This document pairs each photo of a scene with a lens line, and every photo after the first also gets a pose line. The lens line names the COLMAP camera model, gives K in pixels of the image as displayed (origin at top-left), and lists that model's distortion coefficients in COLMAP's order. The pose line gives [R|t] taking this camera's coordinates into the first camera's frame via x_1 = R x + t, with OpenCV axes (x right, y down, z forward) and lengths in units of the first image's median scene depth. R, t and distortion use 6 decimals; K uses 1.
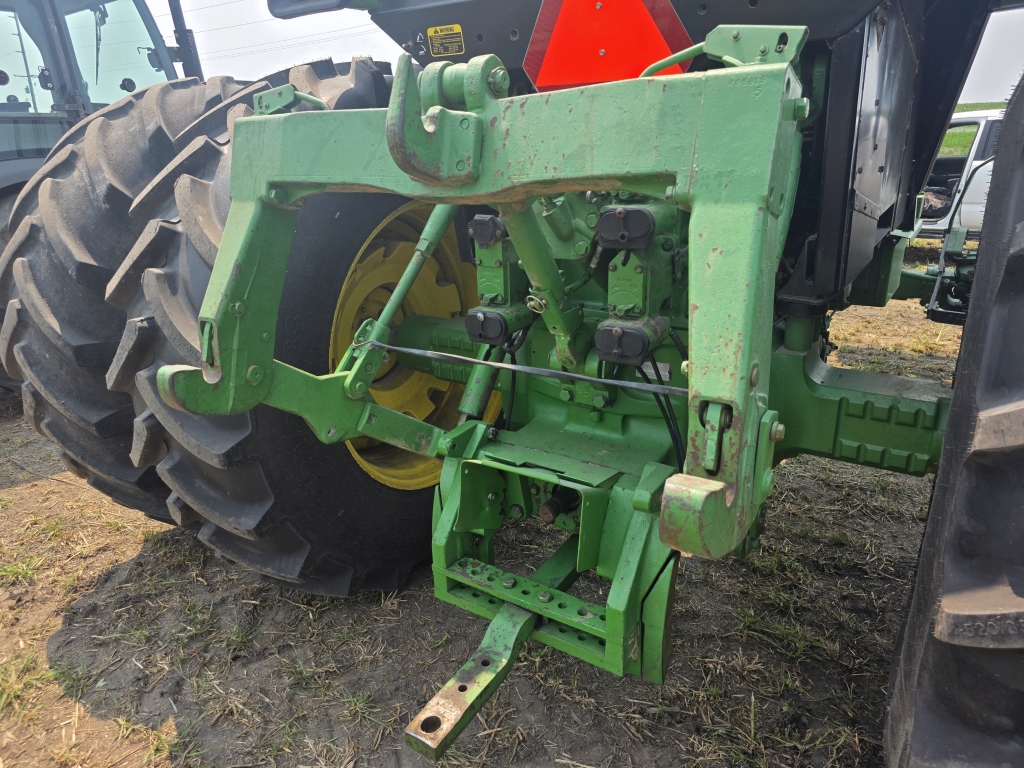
lens RADIAL K [[686.8, 0, 502.3], [0, 686.8, 377.3], [0, 0, 1]] dist [0.041695, -0.040491]
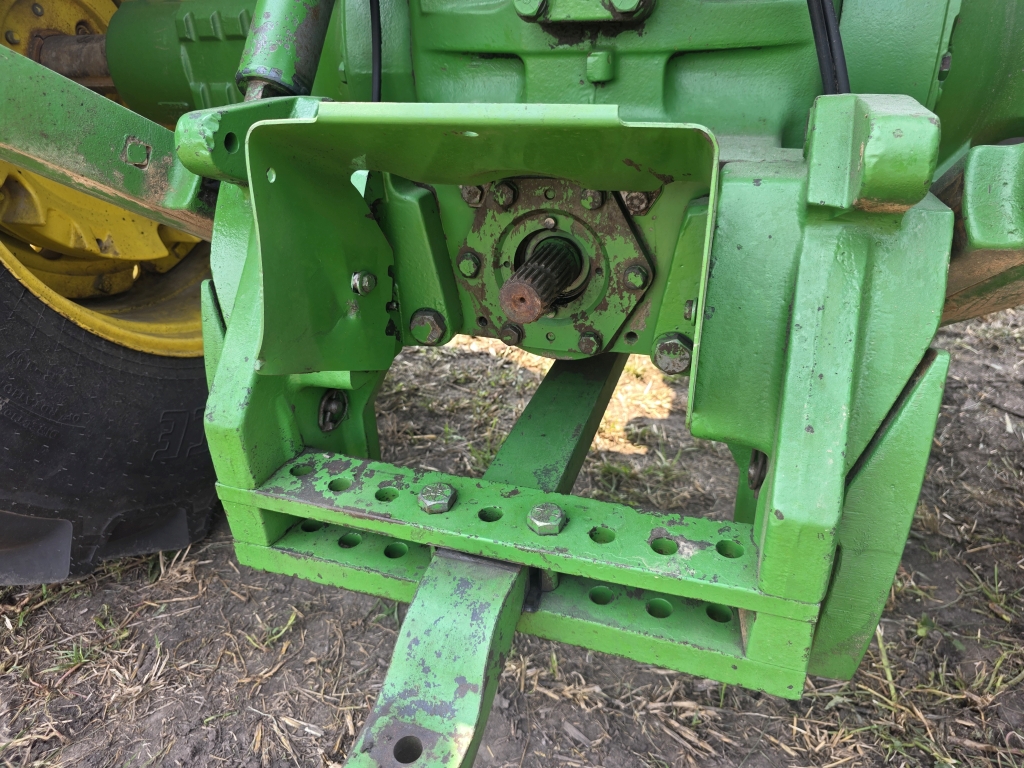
lens RADIAL K [[686.8, 0, 519.8], [0, 686.8, 374.8], [0, 0, 1]] dist [0.041695, -0.040491]
pose [[0.964077, -0.114498, 0.239677, -0.027319], [0.083428, 0.987188, 0.136015, 0.179413], [-0.252179, -0.111133, 0.961278, 0.617059]]
